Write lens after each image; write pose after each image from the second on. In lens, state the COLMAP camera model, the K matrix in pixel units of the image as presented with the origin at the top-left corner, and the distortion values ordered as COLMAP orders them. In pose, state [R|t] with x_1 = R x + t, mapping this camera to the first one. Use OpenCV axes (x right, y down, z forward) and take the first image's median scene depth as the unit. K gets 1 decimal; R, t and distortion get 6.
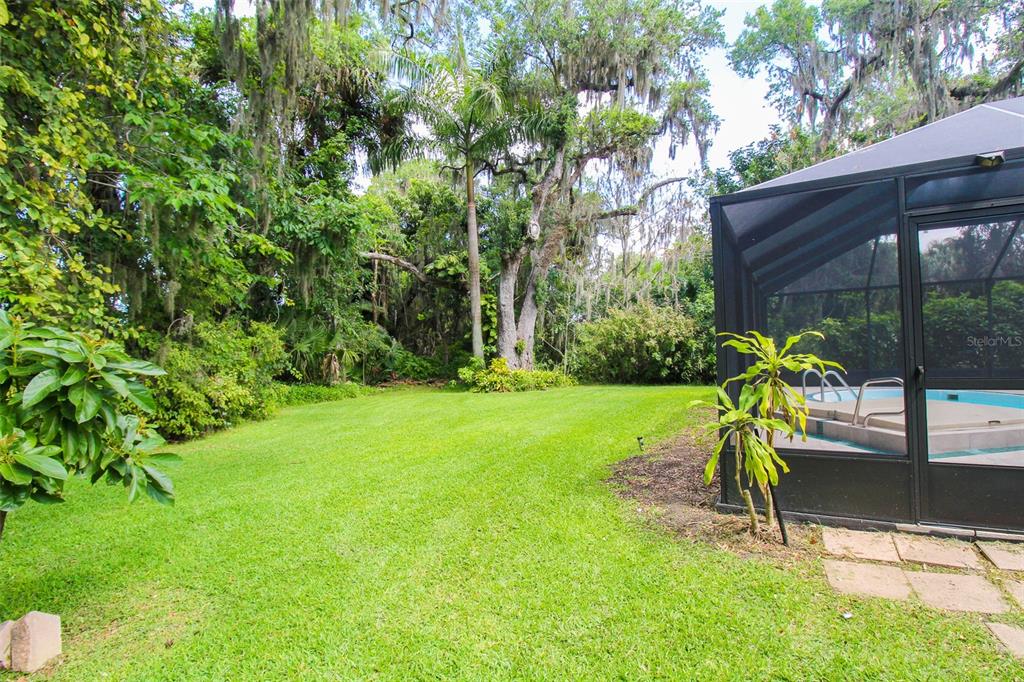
lens RADIAL K [[494.3, 0, 521.7], [0, 494.3, 339.2], [0, 0, 1]] dist [0.003044, -0.014169]
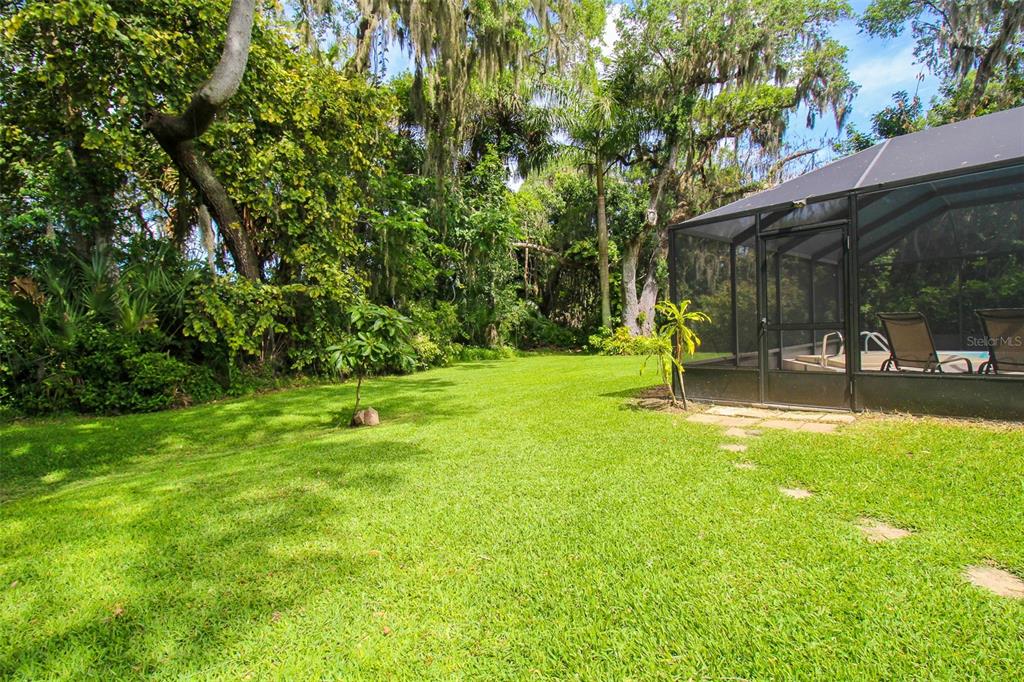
lens RADIAL K [[494.3, 0, 521.7], [0, 494.3, 339.2], [0, 0, 1]] dist [0.003044, -0.014169]
pose [[0.947396, 0.005431, -0.320017, 0.102478], [0.010650, 0.998767, 0.048478, 0.006426], [0.319886, -0.049336, 0.946171, -0.199712]]
